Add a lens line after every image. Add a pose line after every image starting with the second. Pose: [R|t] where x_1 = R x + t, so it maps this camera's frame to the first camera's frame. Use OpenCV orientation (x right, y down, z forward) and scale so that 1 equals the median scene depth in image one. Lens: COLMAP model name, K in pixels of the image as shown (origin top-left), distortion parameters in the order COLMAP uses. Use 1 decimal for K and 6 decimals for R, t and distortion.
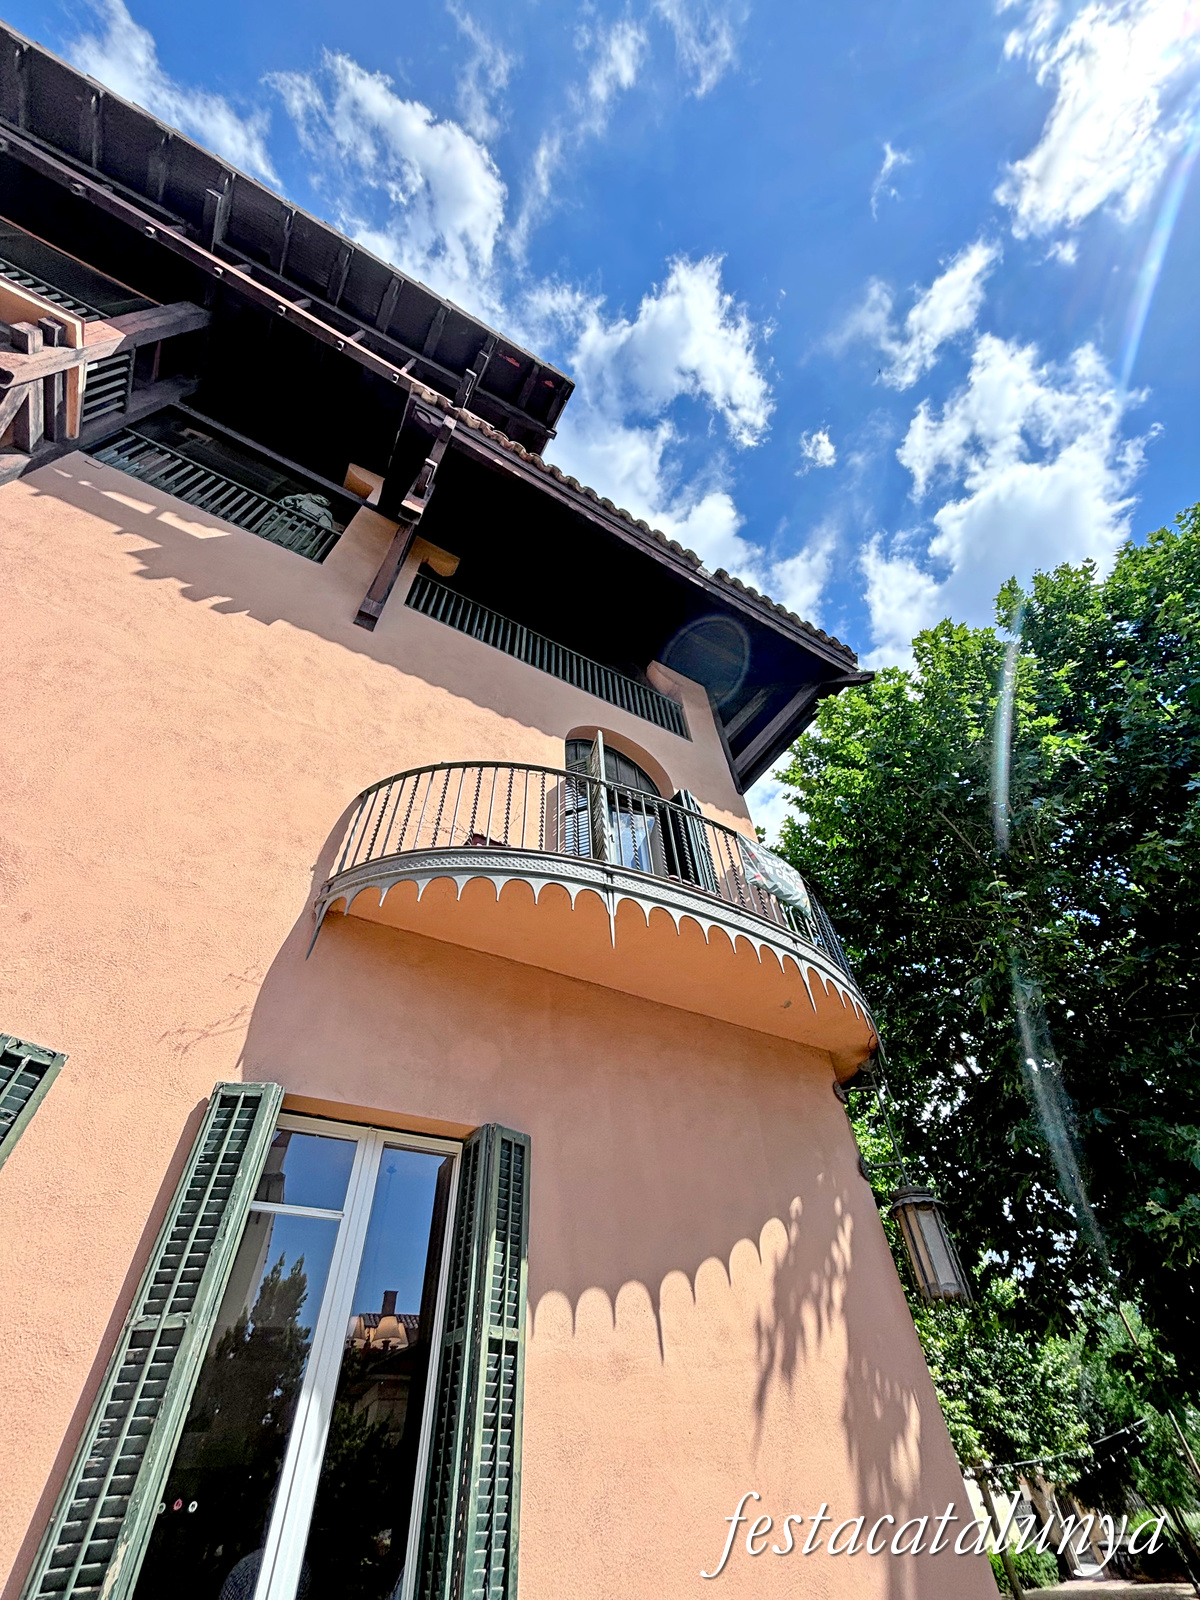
lens RADIAL K [[648.4, 0, 600.0], [0, 648.4, 800.0], [0, 0, 1]] dist [0.015342, -0.000042]
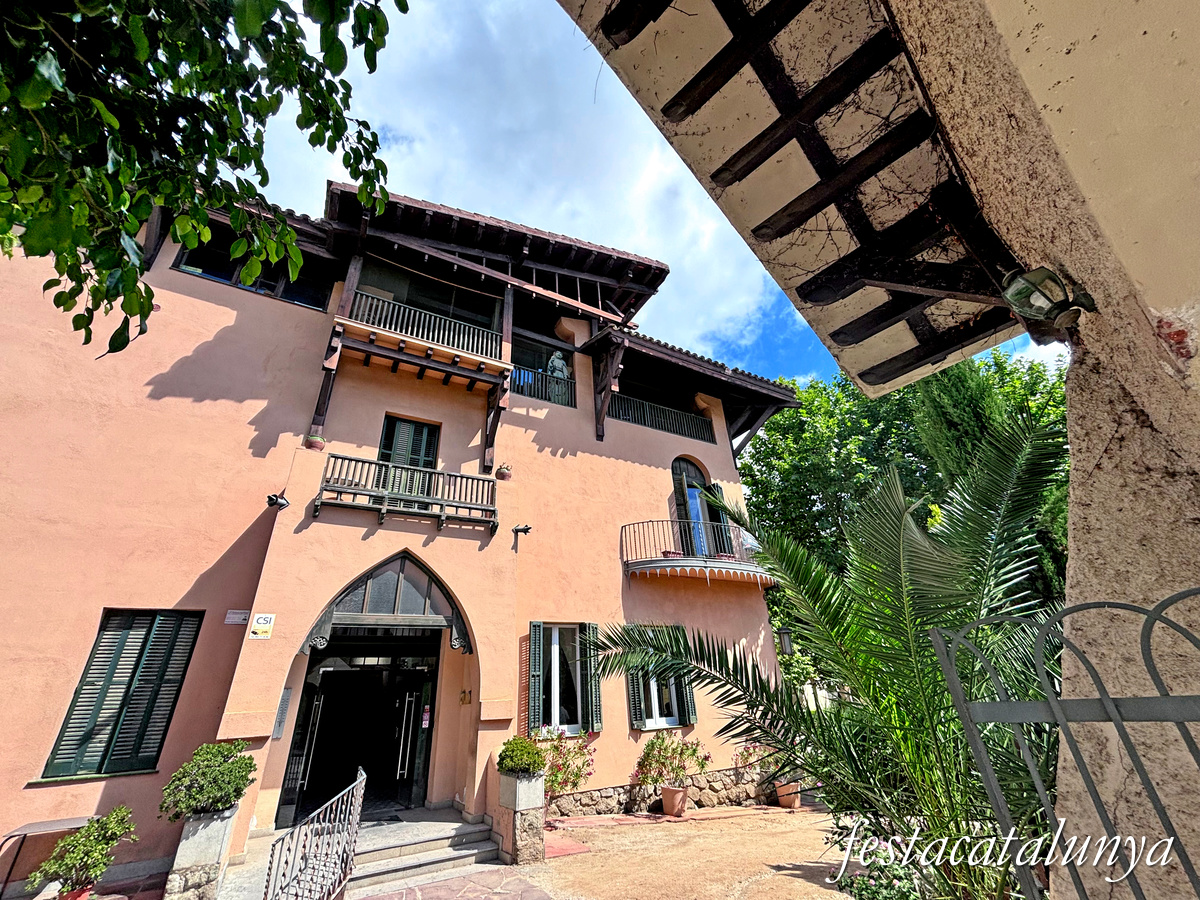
lens RADIAL K [[486.3, 0, 600.0], [0, 486.3, 450.0], [0, 0, 1]] dist [0.015342, -0.000042]
pose [[0.999916, -0.011951, -0.005061, -0.320356], [0.012963, 0.938647, 0.344636, -0.816544], [0.000631, -0.344672, 0.938723, -0.760063]]
